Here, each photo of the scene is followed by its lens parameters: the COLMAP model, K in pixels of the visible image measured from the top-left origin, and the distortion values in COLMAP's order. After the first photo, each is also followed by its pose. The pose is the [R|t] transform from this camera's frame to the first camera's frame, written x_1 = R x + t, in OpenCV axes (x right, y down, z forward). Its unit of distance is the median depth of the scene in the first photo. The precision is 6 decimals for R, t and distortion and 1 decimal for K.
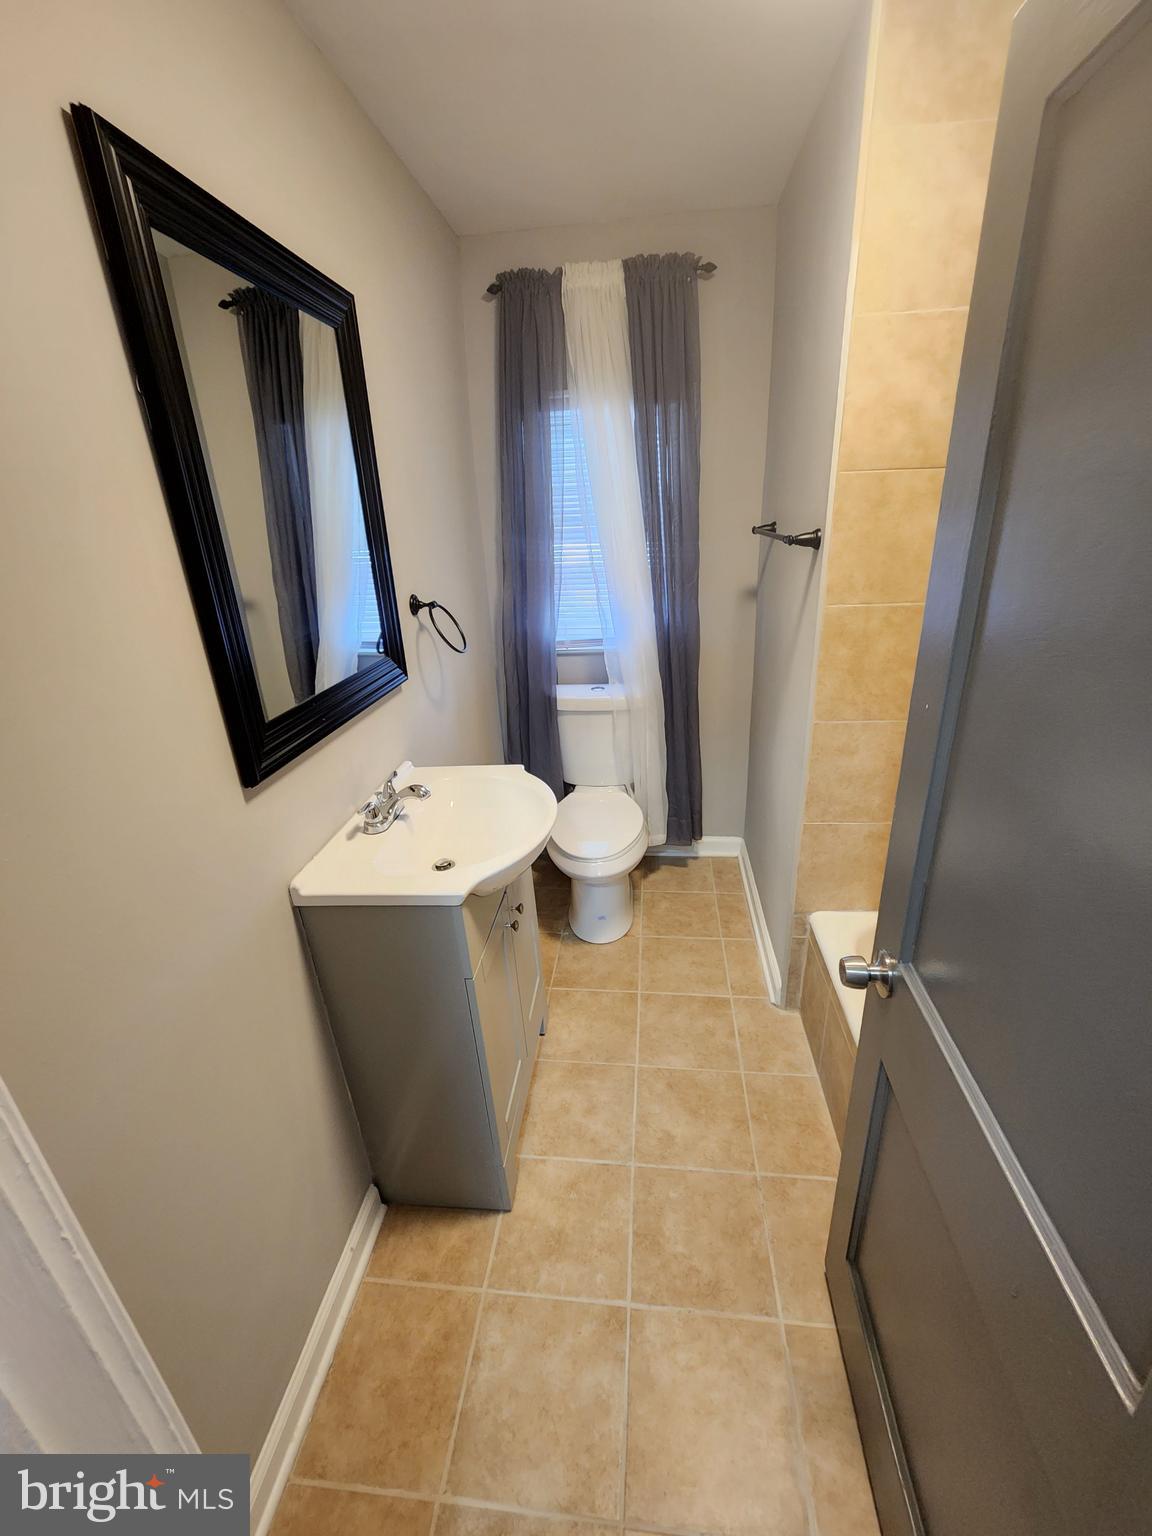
lens RADIAL K [[632.4, 0, 581.1], [0, 632.4, 766.8], [0, 0, 1]] dist [0.001456, -0.000003]
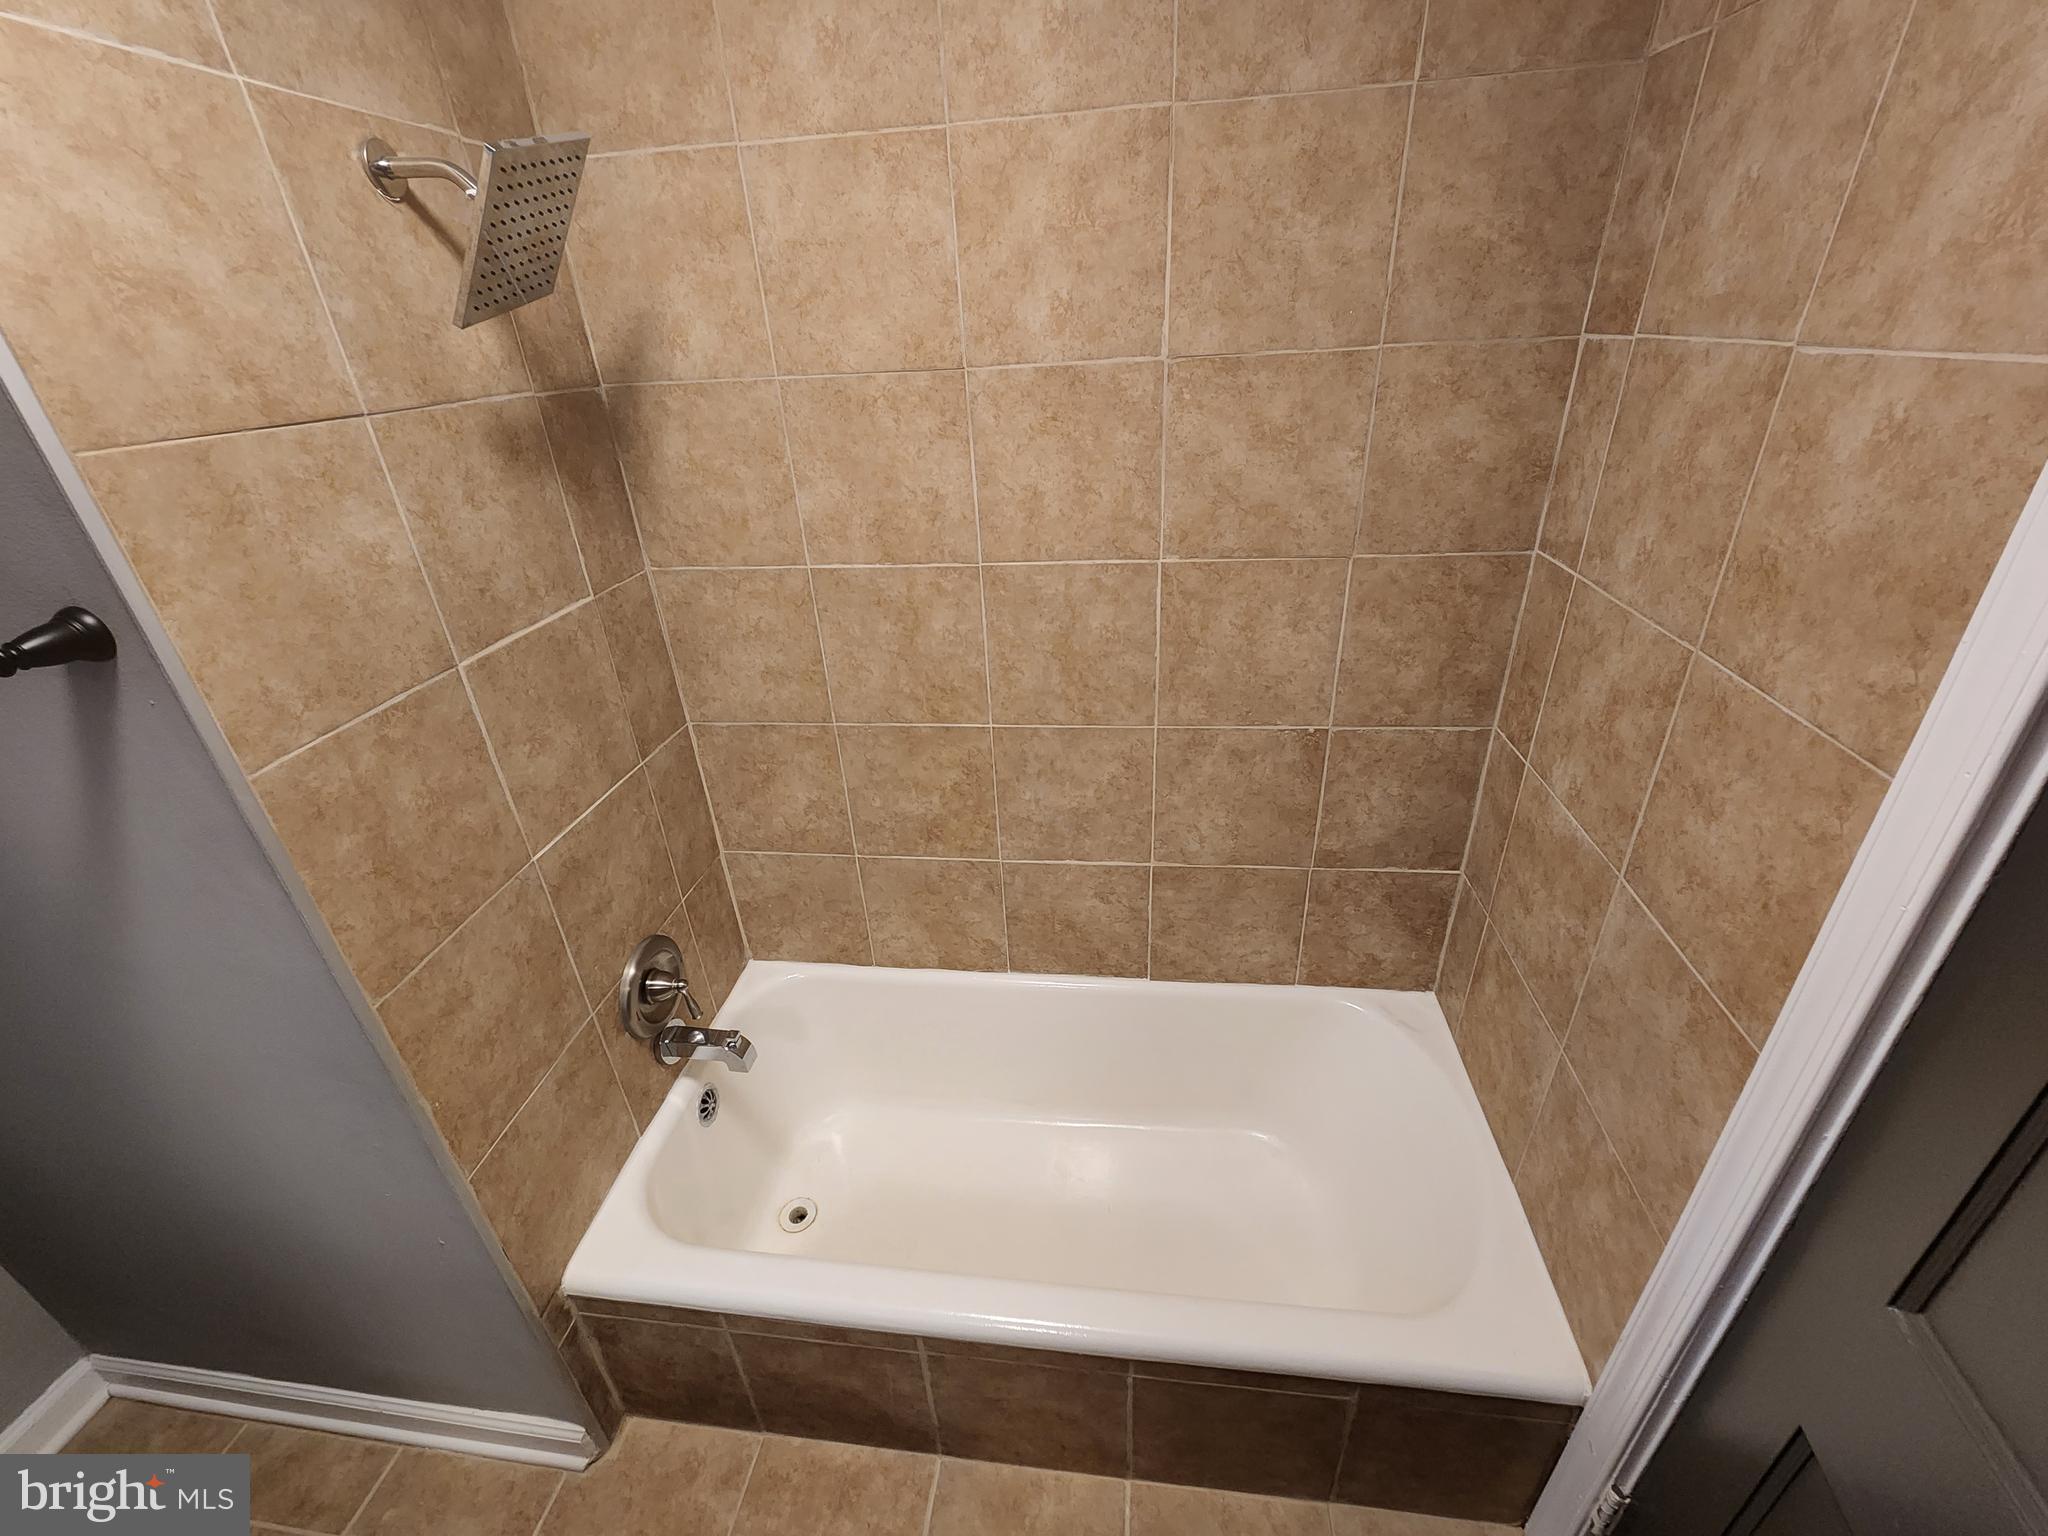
lens RADIAL K [[843.2, 0, 1022.8], [0, 843.2, 756.8], [0, 0, 1]] dist [0.001456, -0.000003]
pose [[0.030516, -0.427036, 0.903720, -0.063163], [0.426376, 0.823314, 0.374644, -0.236804], [-0.904031, 0.373892, 0.207202, 0.416149]]
